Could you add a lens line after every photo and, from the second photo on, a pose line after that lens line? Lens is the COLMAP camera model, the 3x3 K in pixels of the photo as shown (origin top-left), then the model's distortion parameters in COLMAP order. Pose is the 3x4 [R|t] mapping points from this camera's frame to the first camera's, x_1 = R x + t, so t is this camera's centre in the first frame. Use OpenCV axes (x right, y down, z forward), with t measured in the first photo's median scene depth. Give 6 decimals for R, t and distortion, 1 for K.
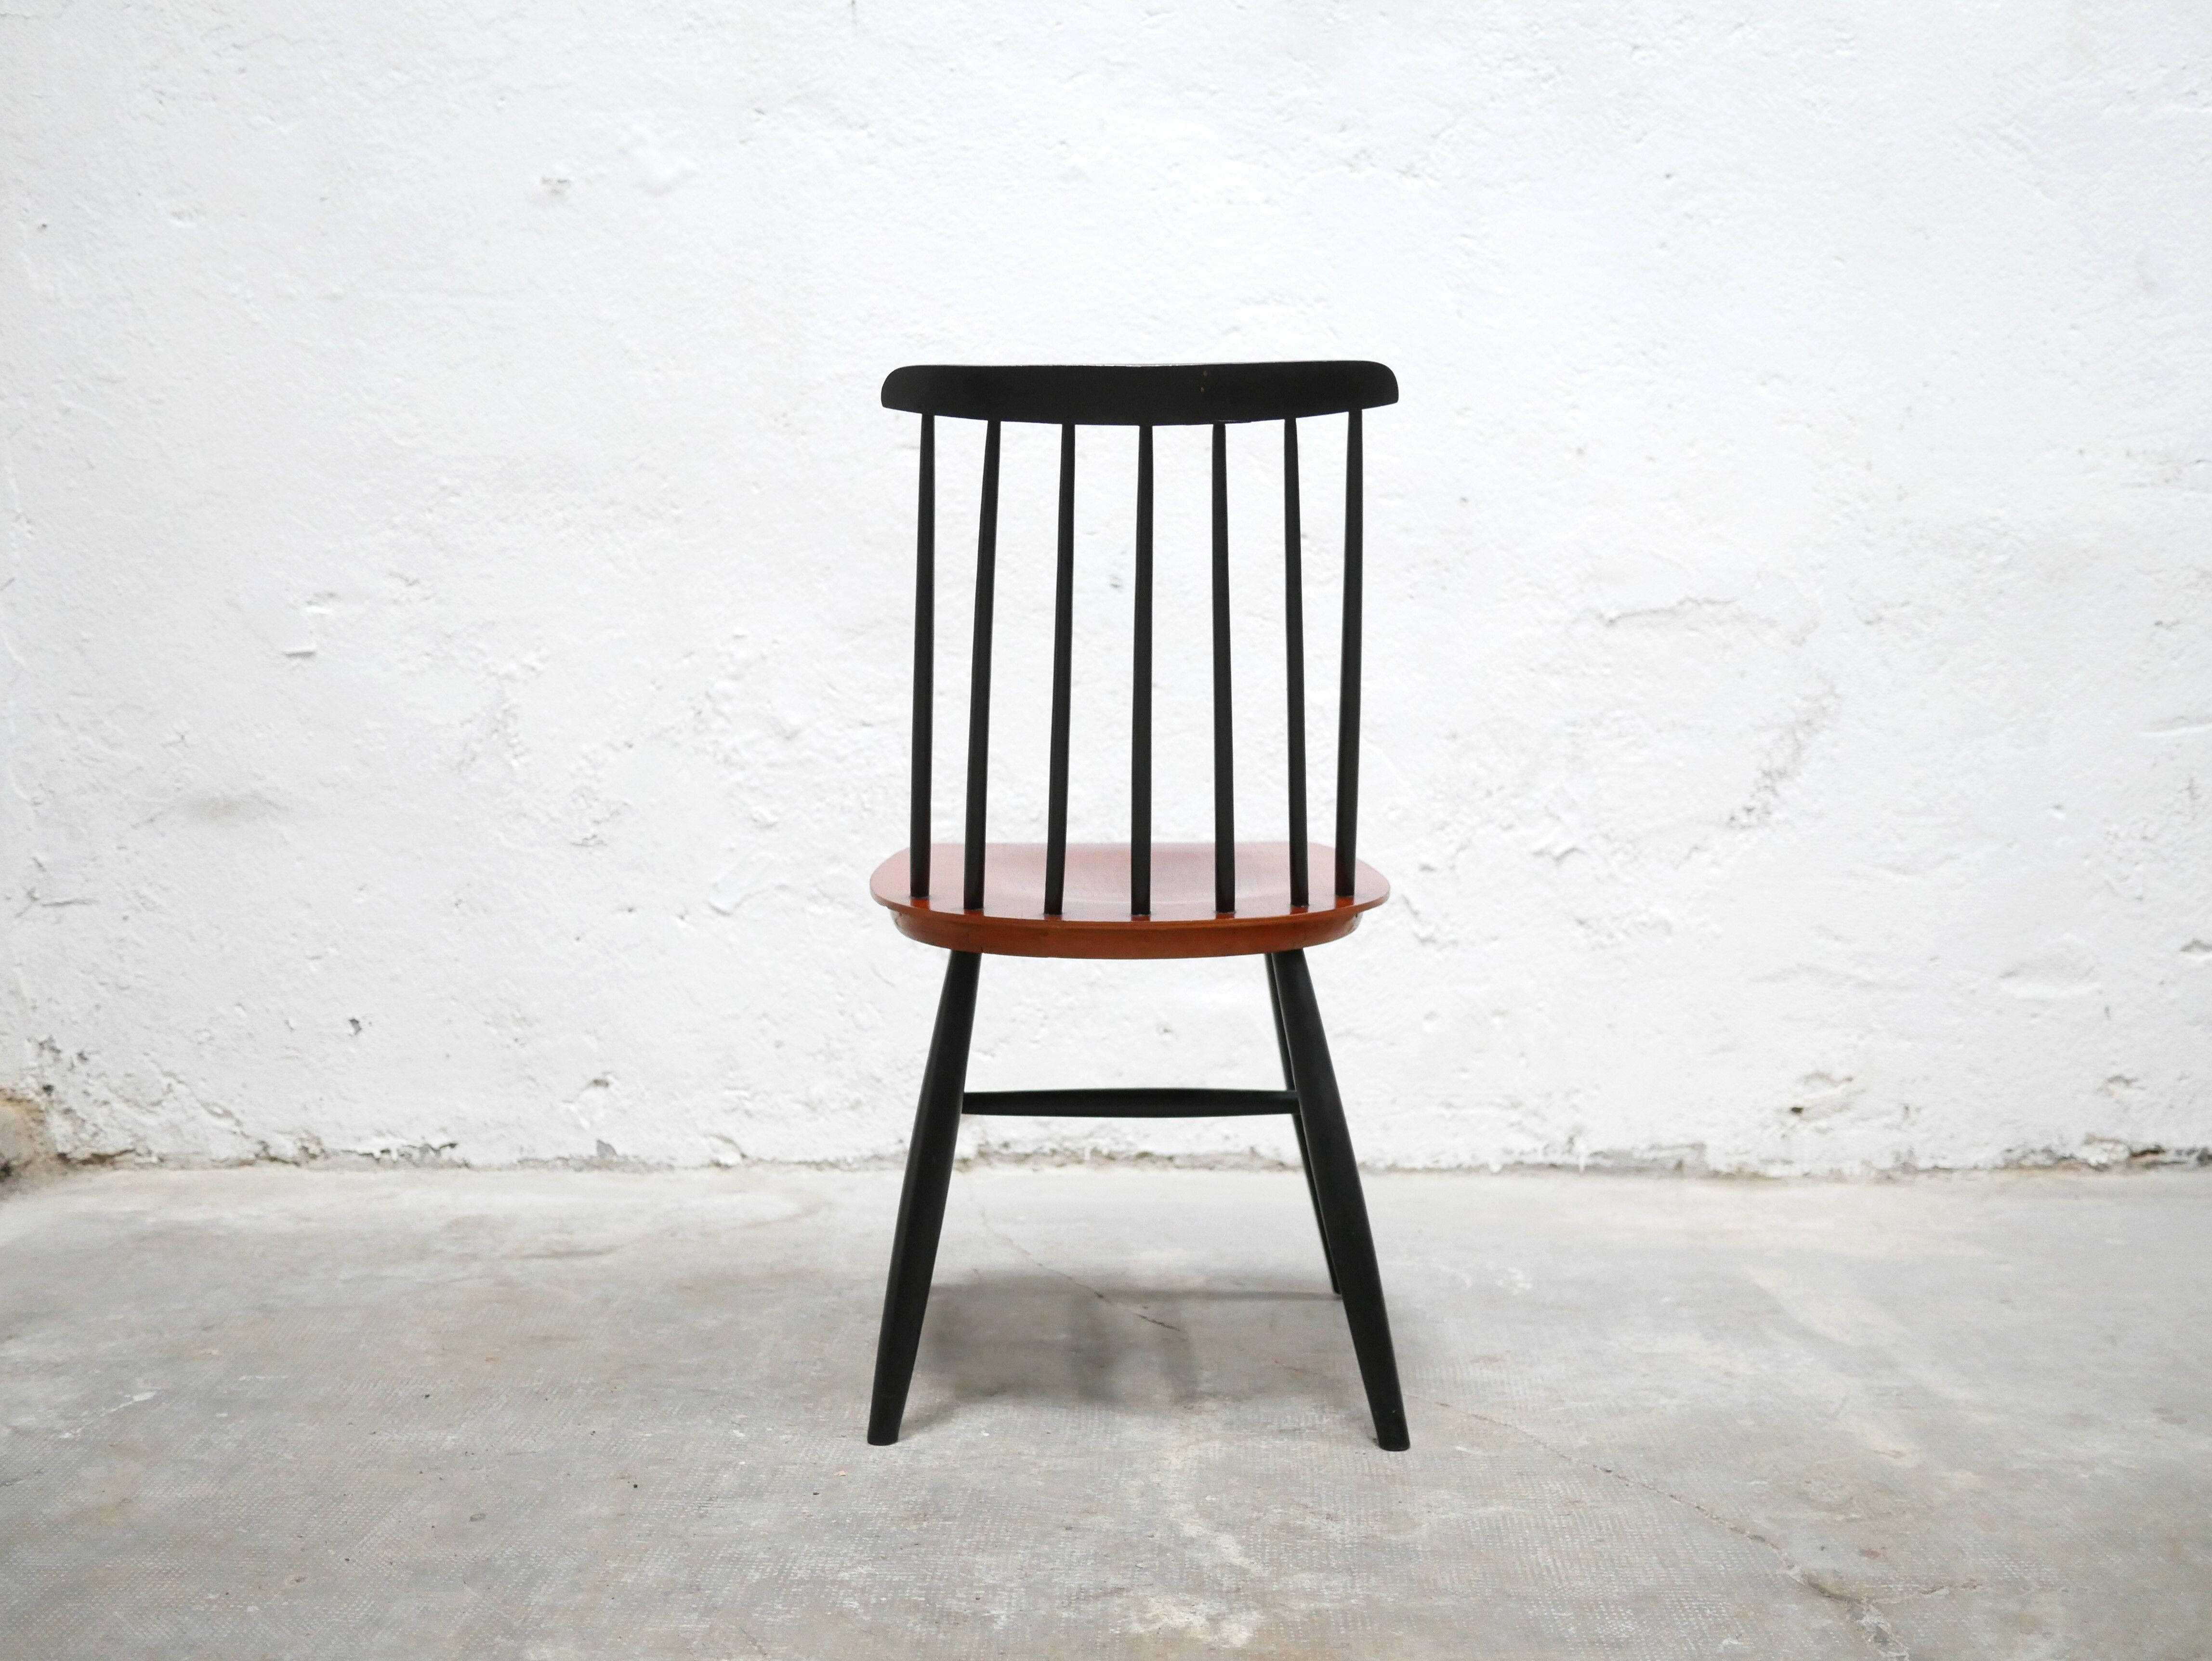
lens RADIAL K [[2515.8, 0, 1107.8], [0, 2515.8, 838.7], [0, 0, 1]] dist [-0.011317, 0.018766]
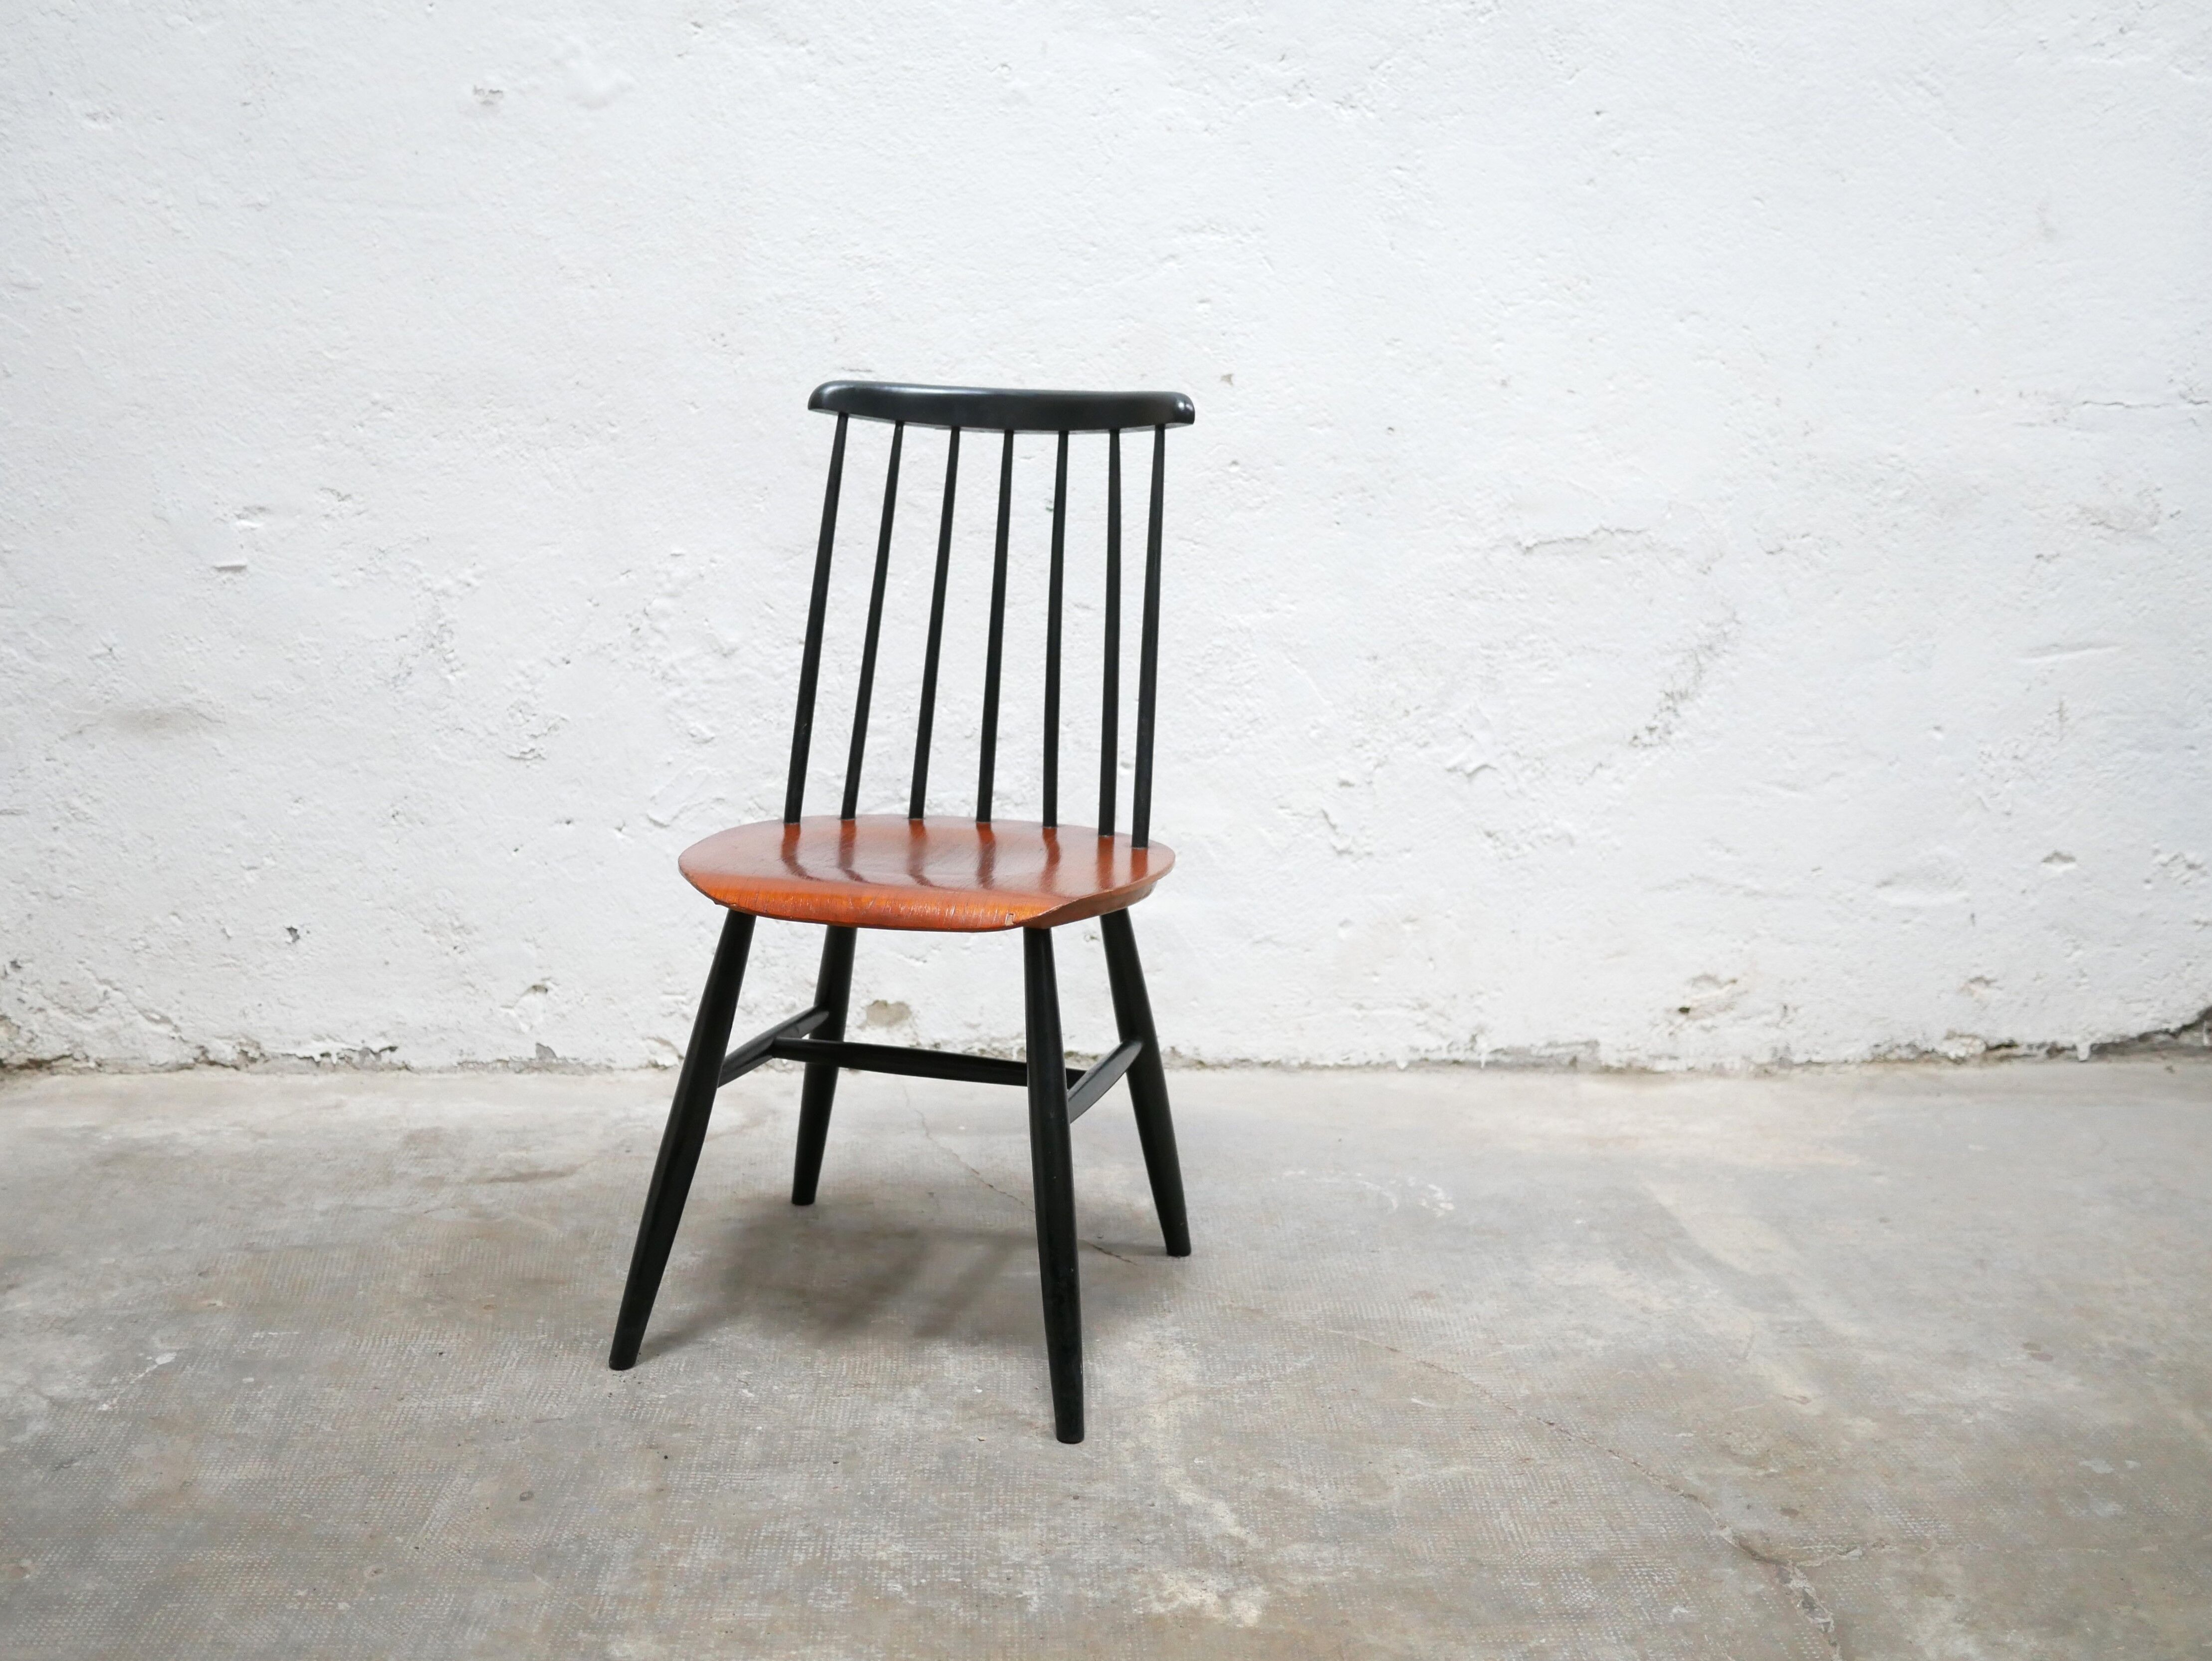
lens RADIAL K [[2605.1, 0, 1103.3], [0, 2605.1, 826.3], [0, 0, 1]] dist [-0.012481, 0.020026]
pose [[0.996438, 0.001639, 0.084307, -0.063872], [-0.011462, 0.993164, 0.116166, -0.095217], [-0.083540, -0.116718, 0.989645, -0.058605]]
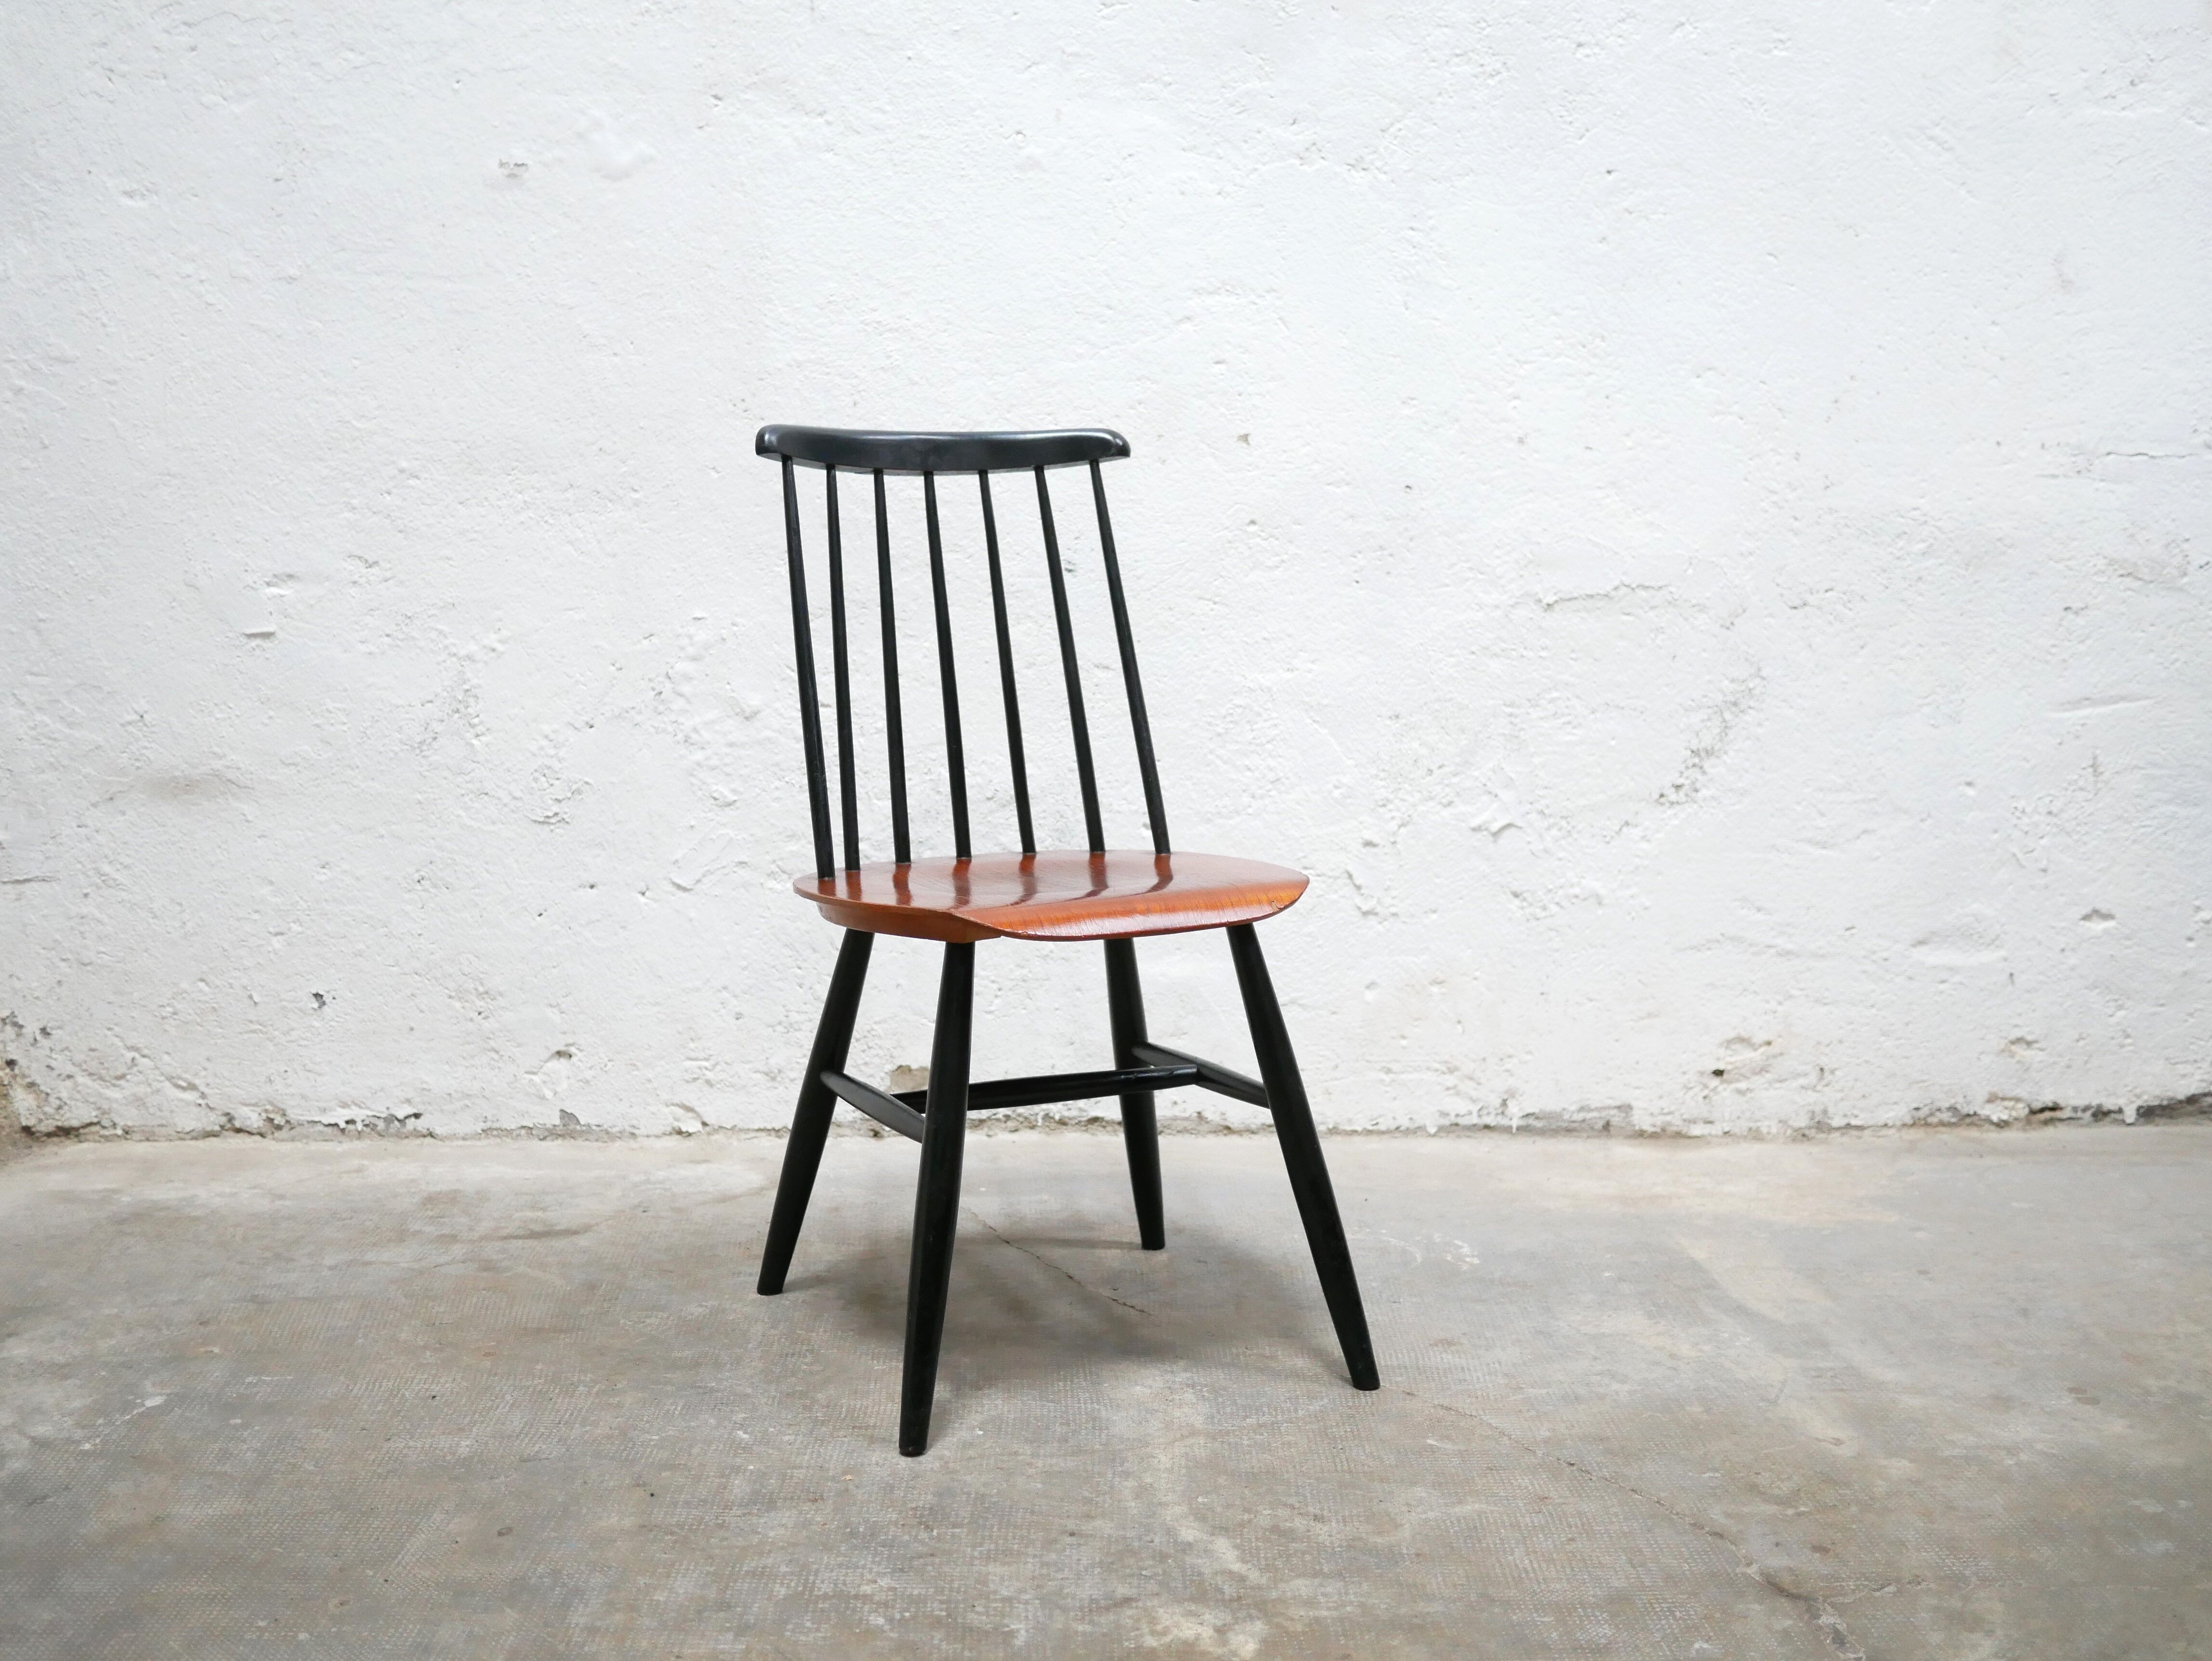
lens RADIAL K [[2513.3, 0, 1103.1], [0, 2513.3, 823.7], [0, 0, 1]] dist [-0.012727, 0.019078]
pose [[0.998641, -0.001811, 0.052092, -0.036453], [-0.000892, 0.998656, 0.051820, -0.050158], [-0.052116, -0.051796, 0.997297, -0.023913]]
